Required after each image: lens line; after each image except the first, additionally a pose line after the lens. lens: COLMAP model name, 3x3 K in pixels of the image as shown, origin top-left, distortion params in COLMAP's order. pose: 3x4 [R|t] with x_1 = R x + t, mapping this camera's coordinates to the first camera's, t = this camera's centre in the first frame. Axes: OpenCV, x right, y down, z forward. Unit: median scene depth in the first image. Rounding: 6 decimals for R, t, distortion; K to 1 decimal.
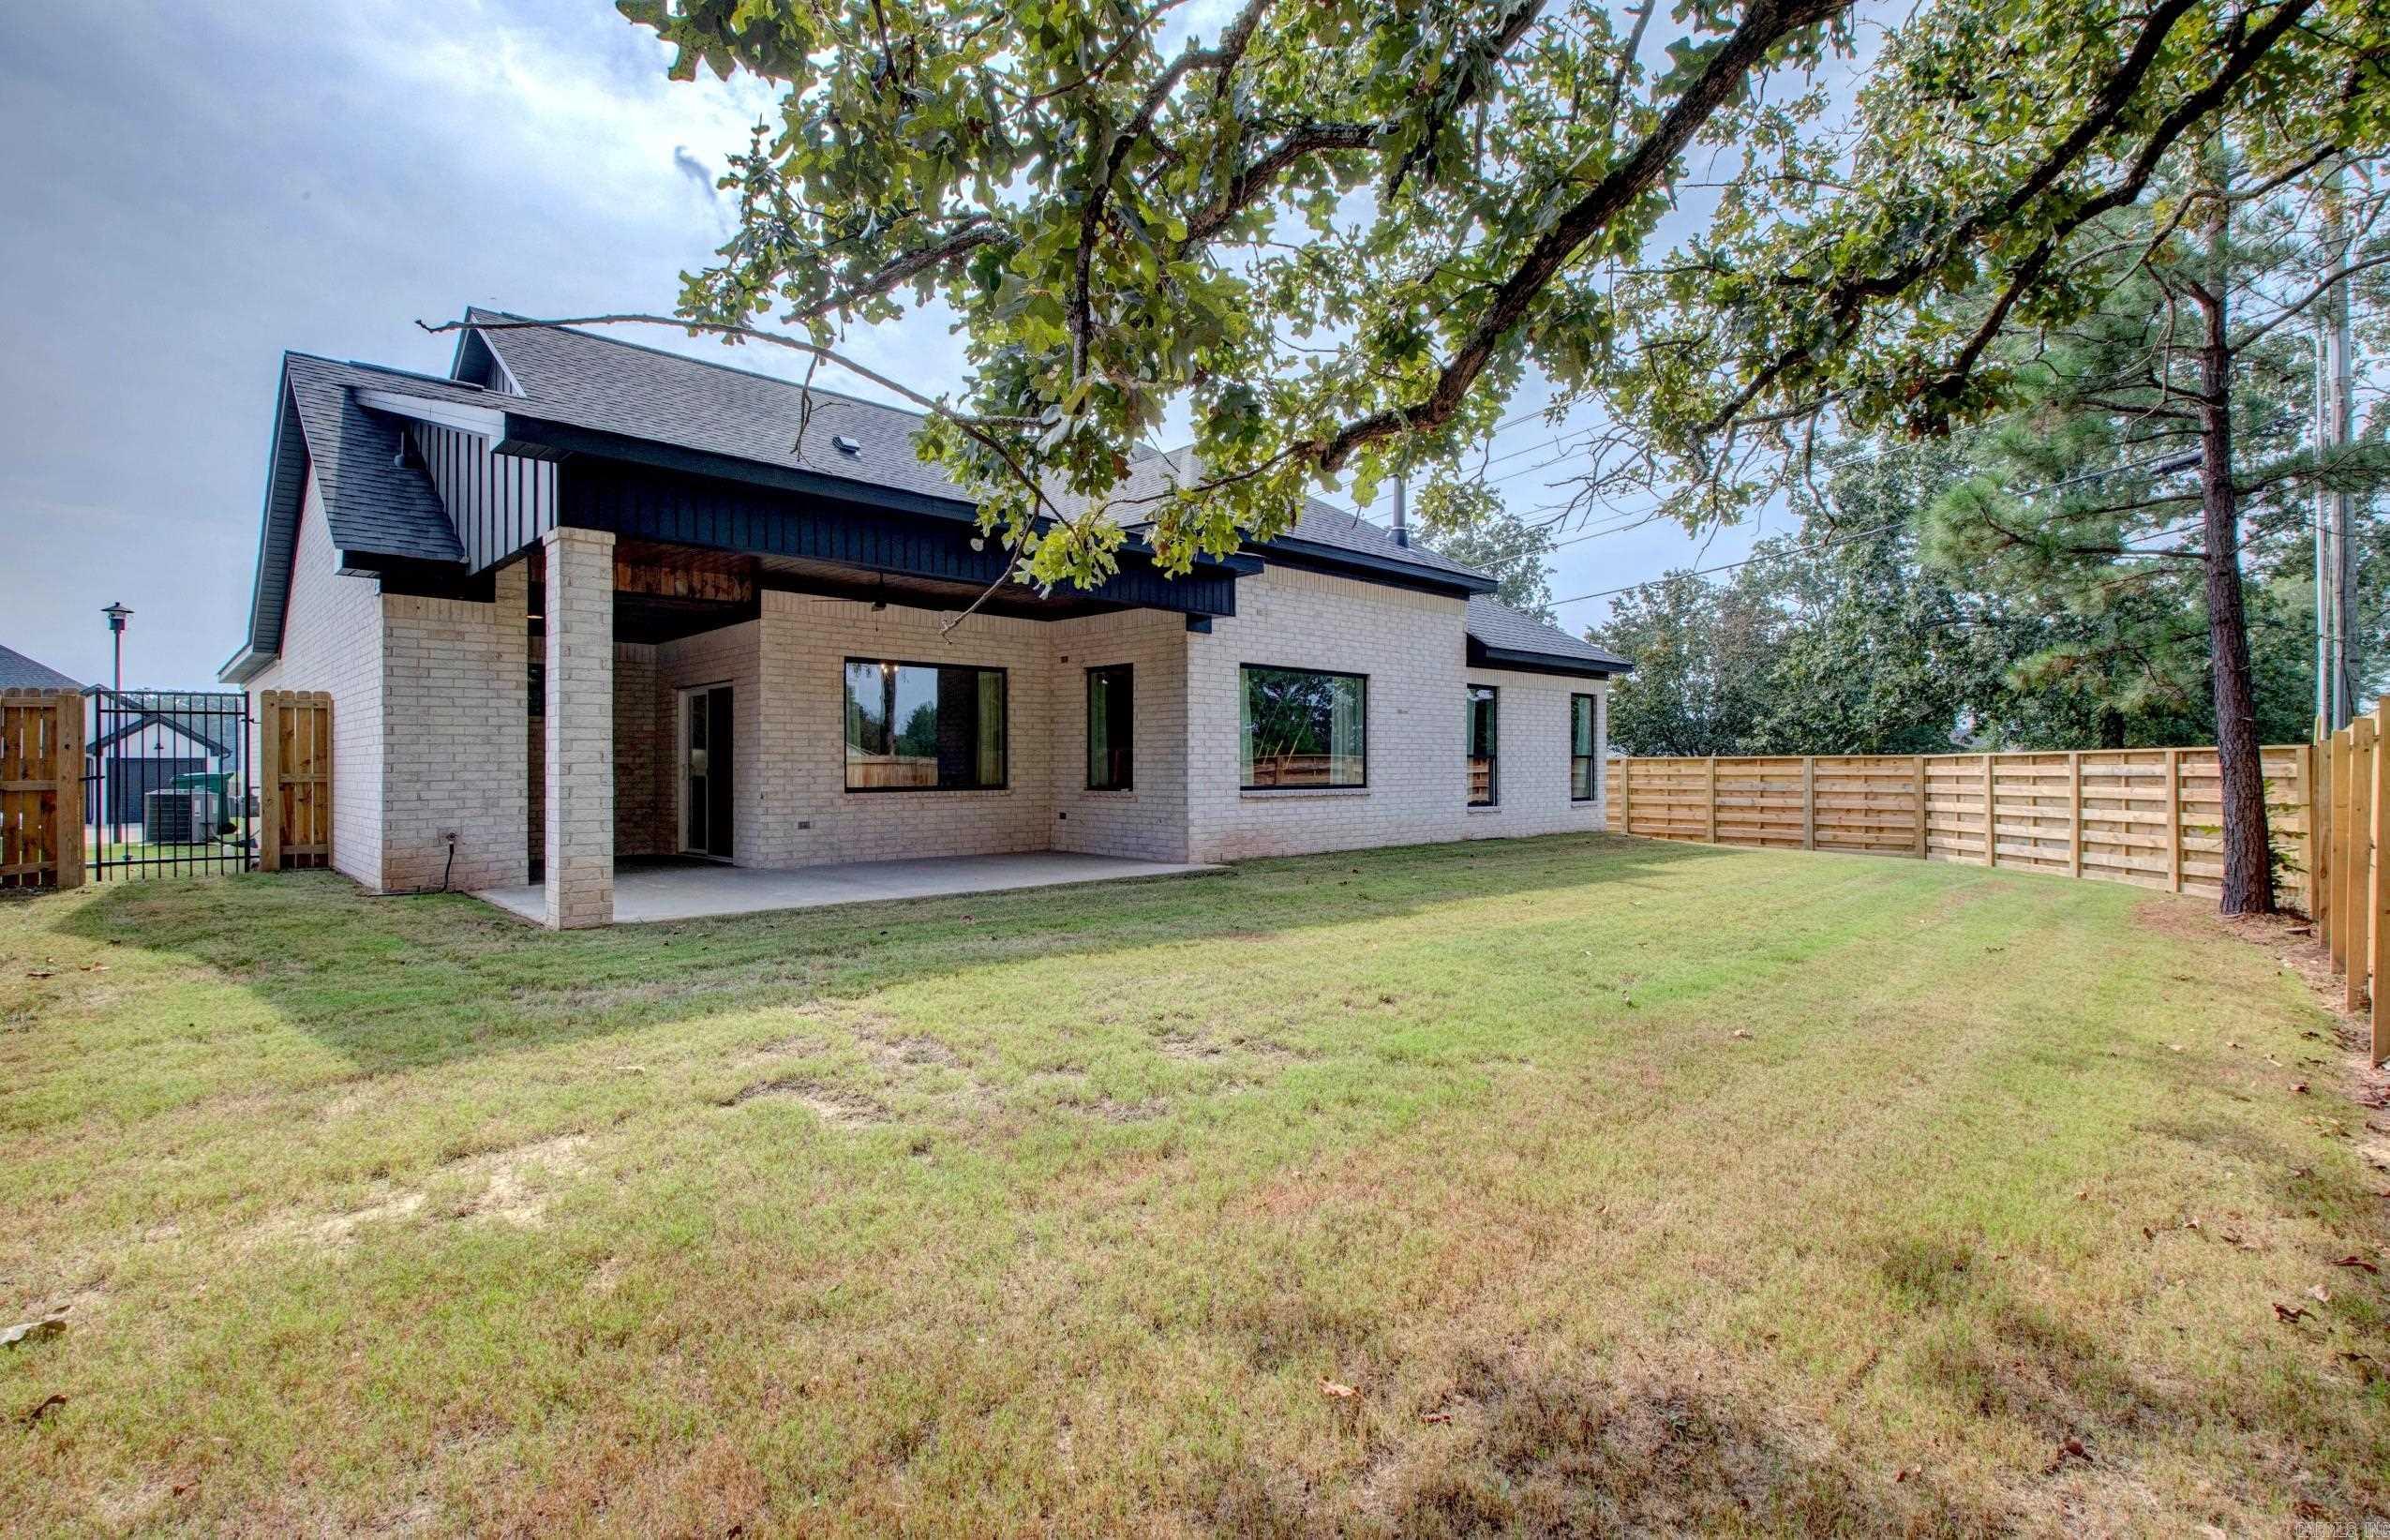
lens RADIAL K [[1119.1, 0, 1183.4], [0, 1119.1, 760.0], [0, 0, 1]] dist [-0.000011, -0.015606]
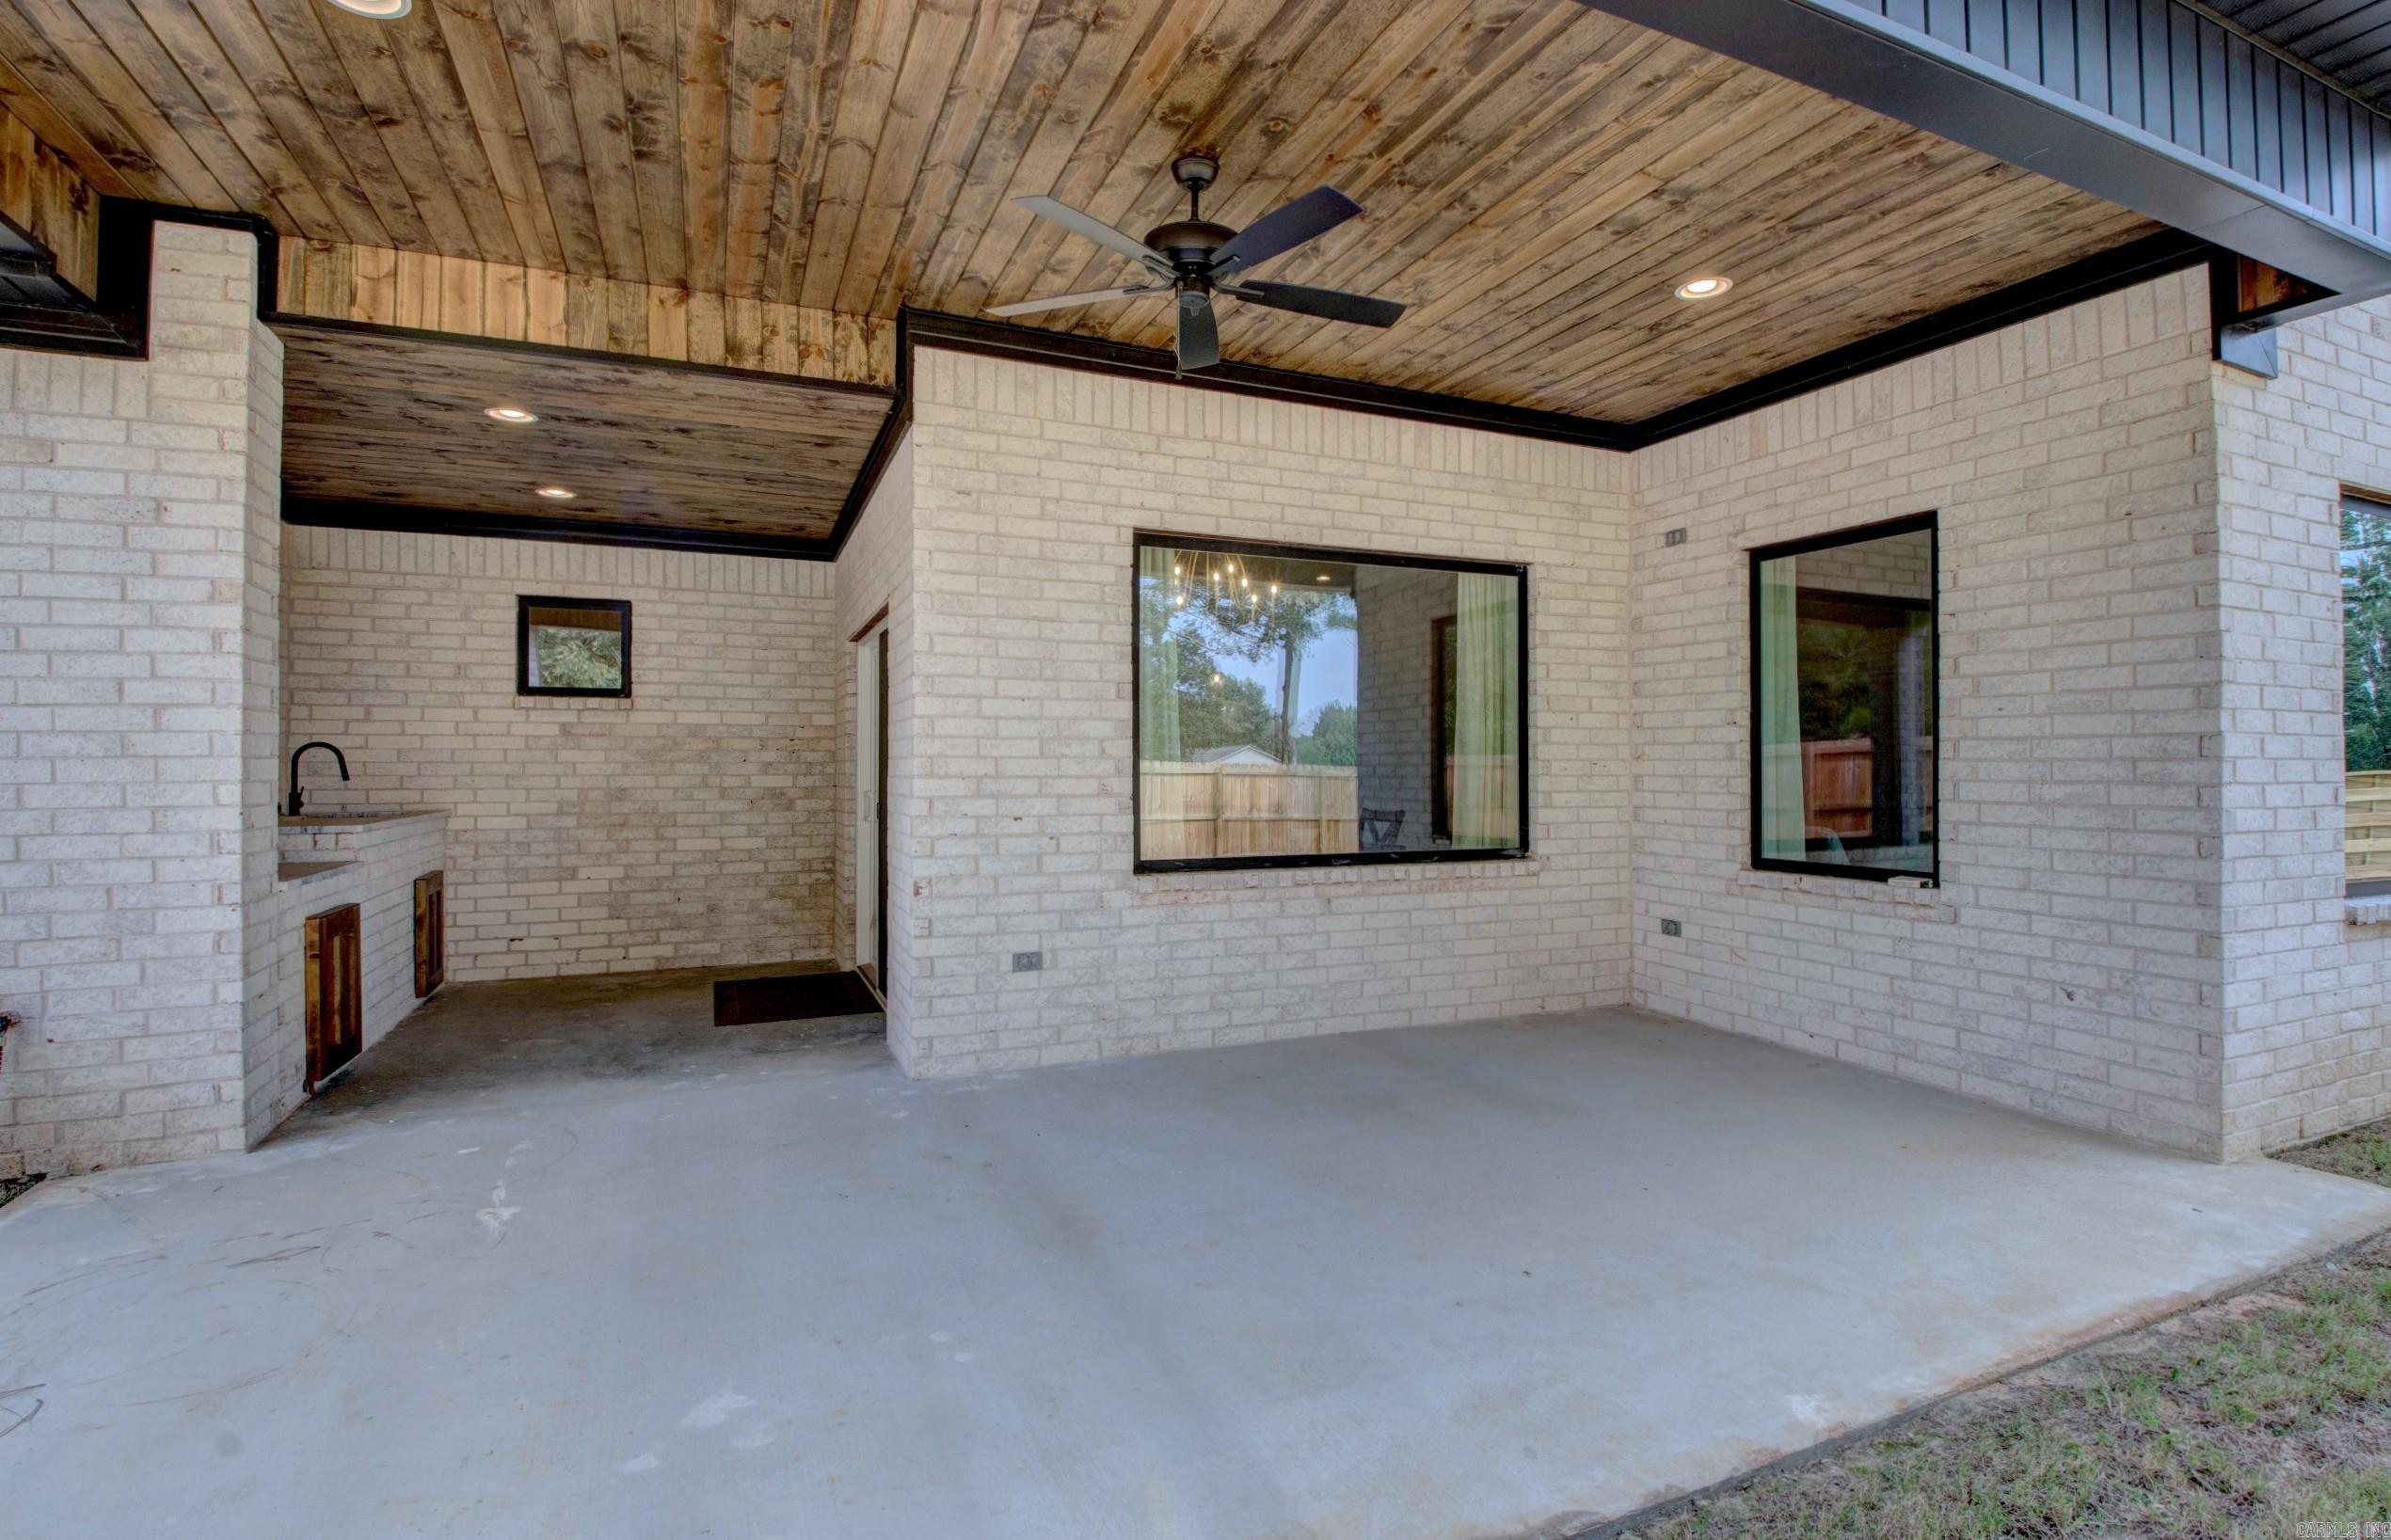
lens RADIAL K [[1119.4, 0, 1195.5], [0, 1119.4, 755.0], [0, 0, 1]] dist [-0.000011, -0.015606]
pose [[0.938831, -0.000224, -0.344379, -0.140198], [-0.002468, 0.999970, -0.007377, -0.009571], [0.344370, 0.007776, 0.938802, 0.608964]]
